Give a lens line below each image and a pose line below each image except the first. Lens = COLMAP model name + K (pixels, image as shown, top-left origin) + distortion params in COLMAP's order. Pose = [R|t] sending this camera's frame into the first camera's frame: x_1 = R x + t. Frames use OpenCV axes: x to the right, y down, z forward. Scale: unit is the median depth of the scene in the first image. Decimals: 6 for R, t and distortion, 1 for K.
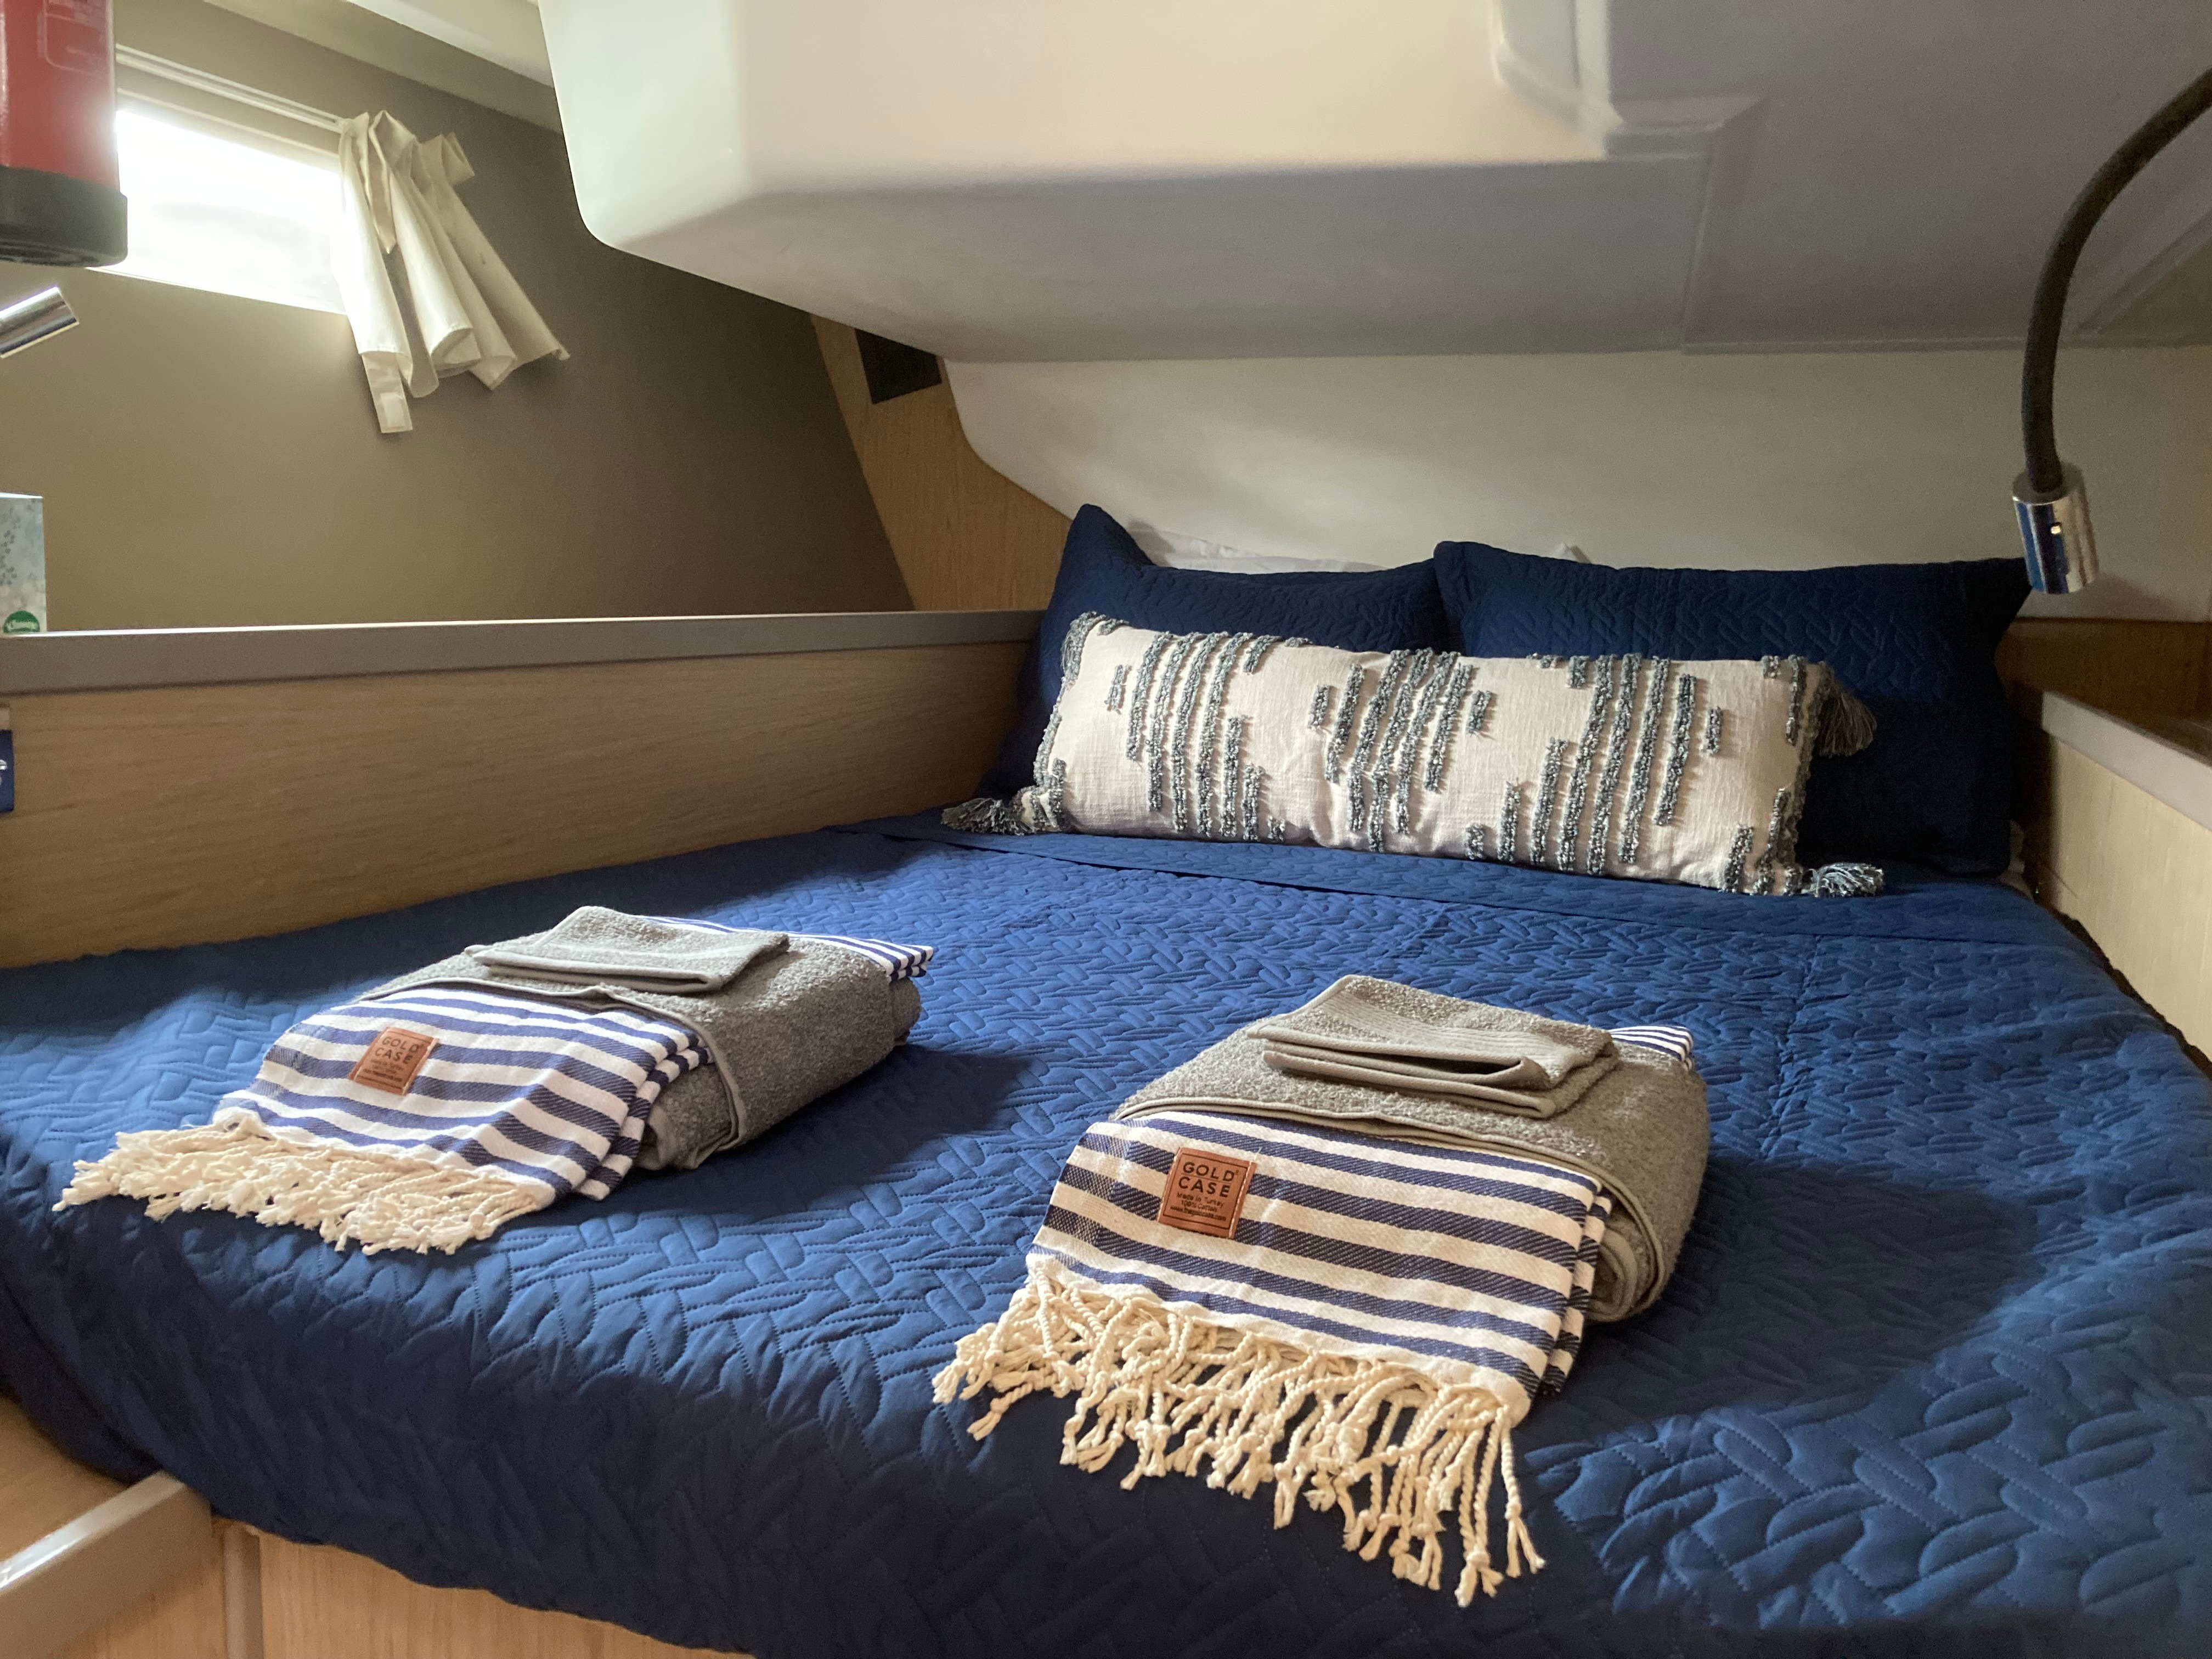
lens RADIAL K [[1794.9, 0, 1112.3], [0, 1794.9, 814.8], [0, 0, 1]] dist [0.036938, -0.052488]
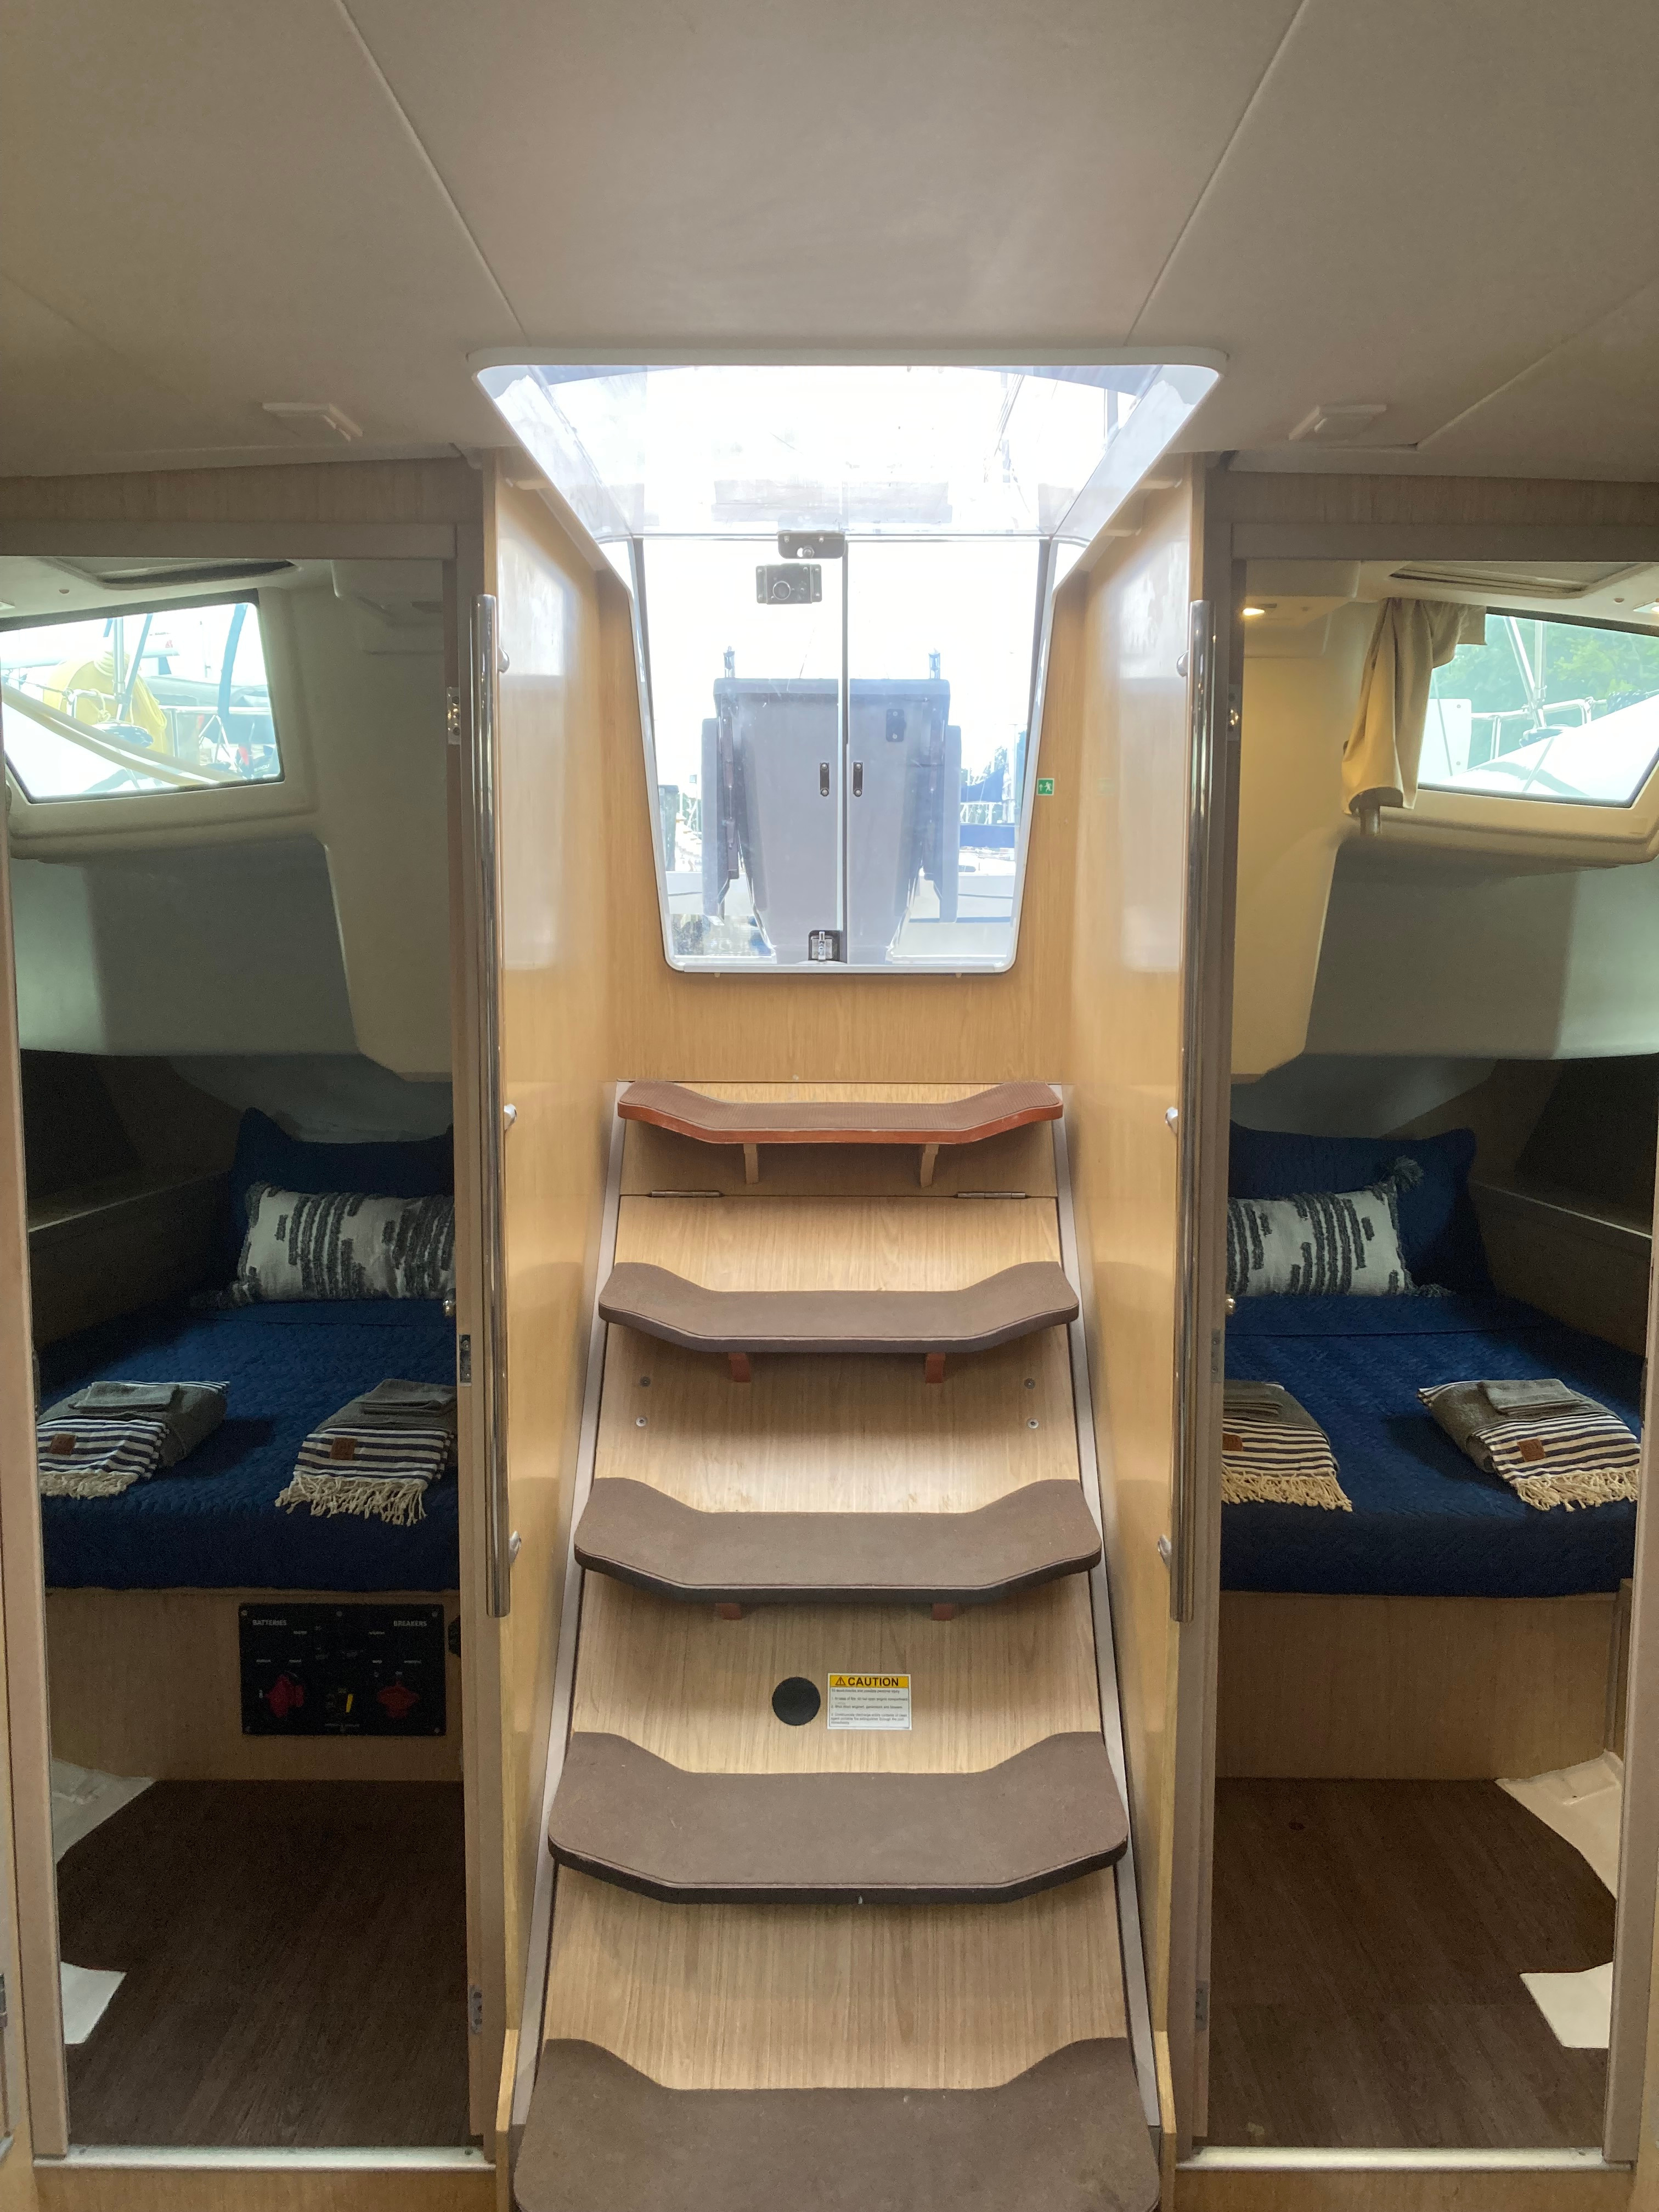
lens RADIAL K [[1794.9, 0, 842.9], [0, 1794.9, 1104.4], [0, 0, 1]] dist [0.036938, -0.052488]
pose [[0.942283, -0.064083, 0.328627, -0.128828], [0.070382, 0.997493, -0.007298, -0.334750], [-0.327335, 0.030006, 0.944432, -2.418050]]
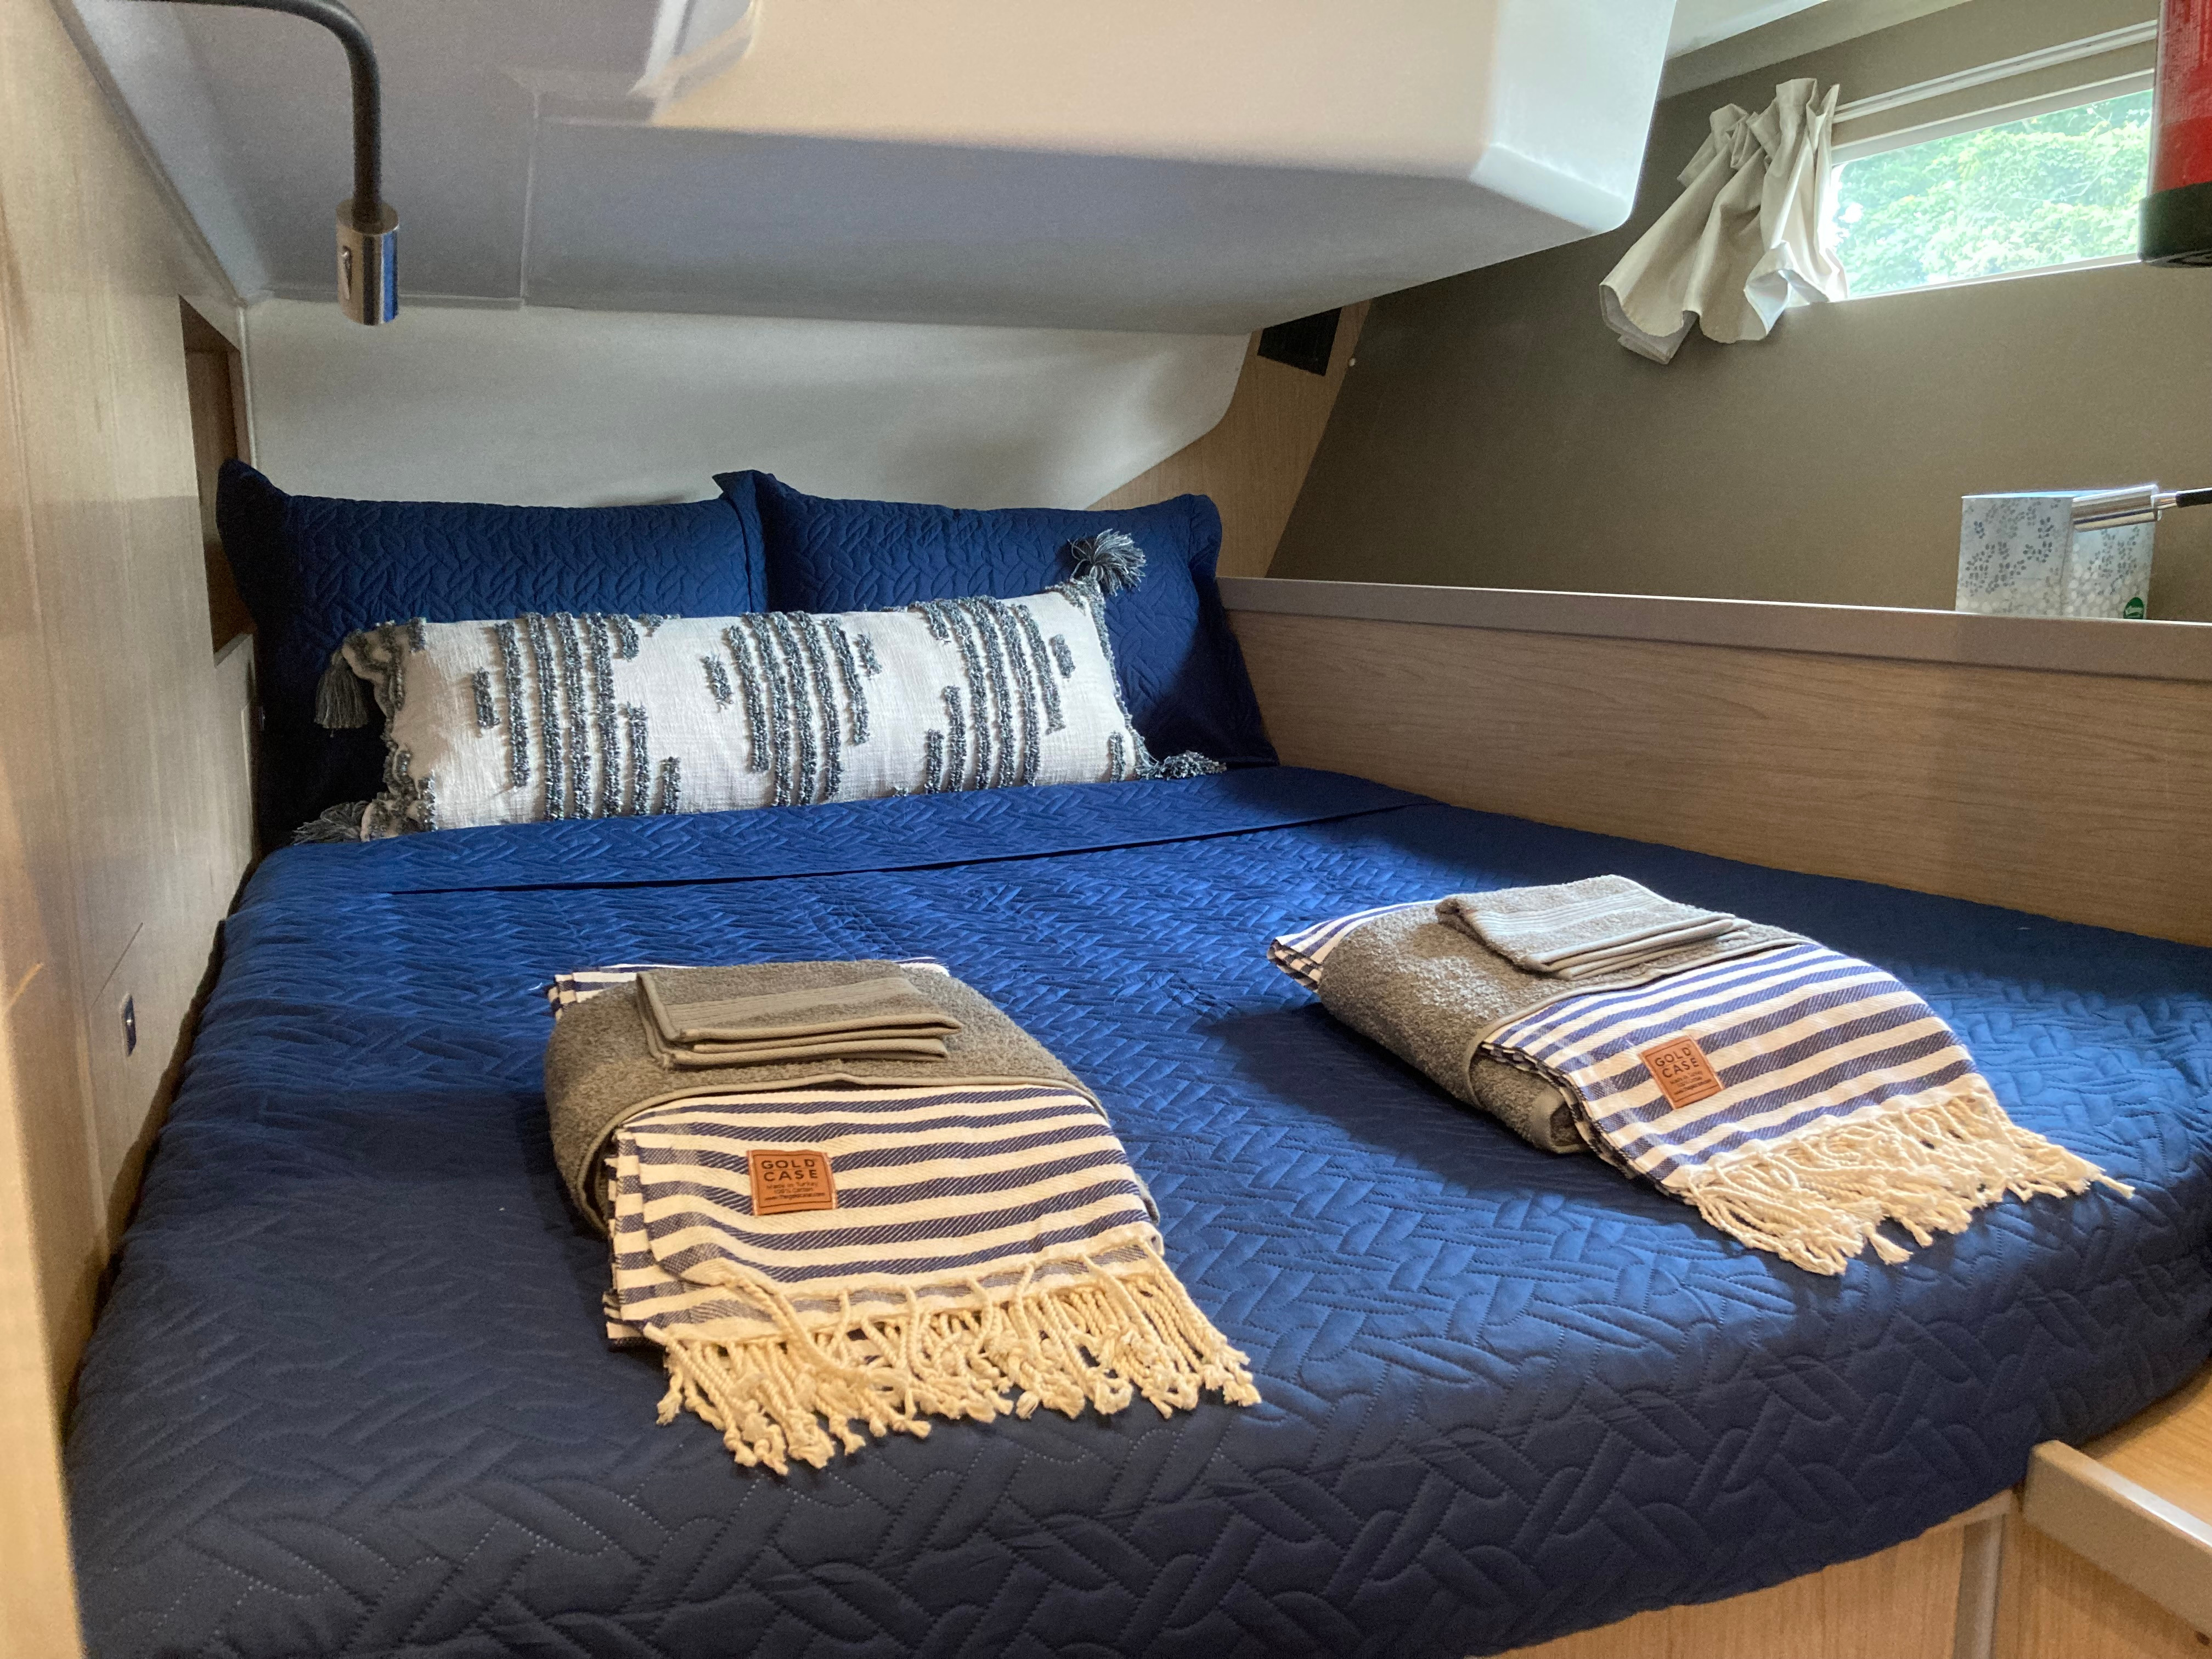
lens RADIAL K [[1794.9, 0, 1097.2], [0, 1794.9, 828.2], [0, 0, 1]] dist [0.036938, -0.052488]
pose [[0.760341, -0.151155, 0.631691, 1.115095], [0.124834, 0.988421, 0.086258, 0.061175], [-0.637415, 0.013271, 0.770407, -0.383134]]
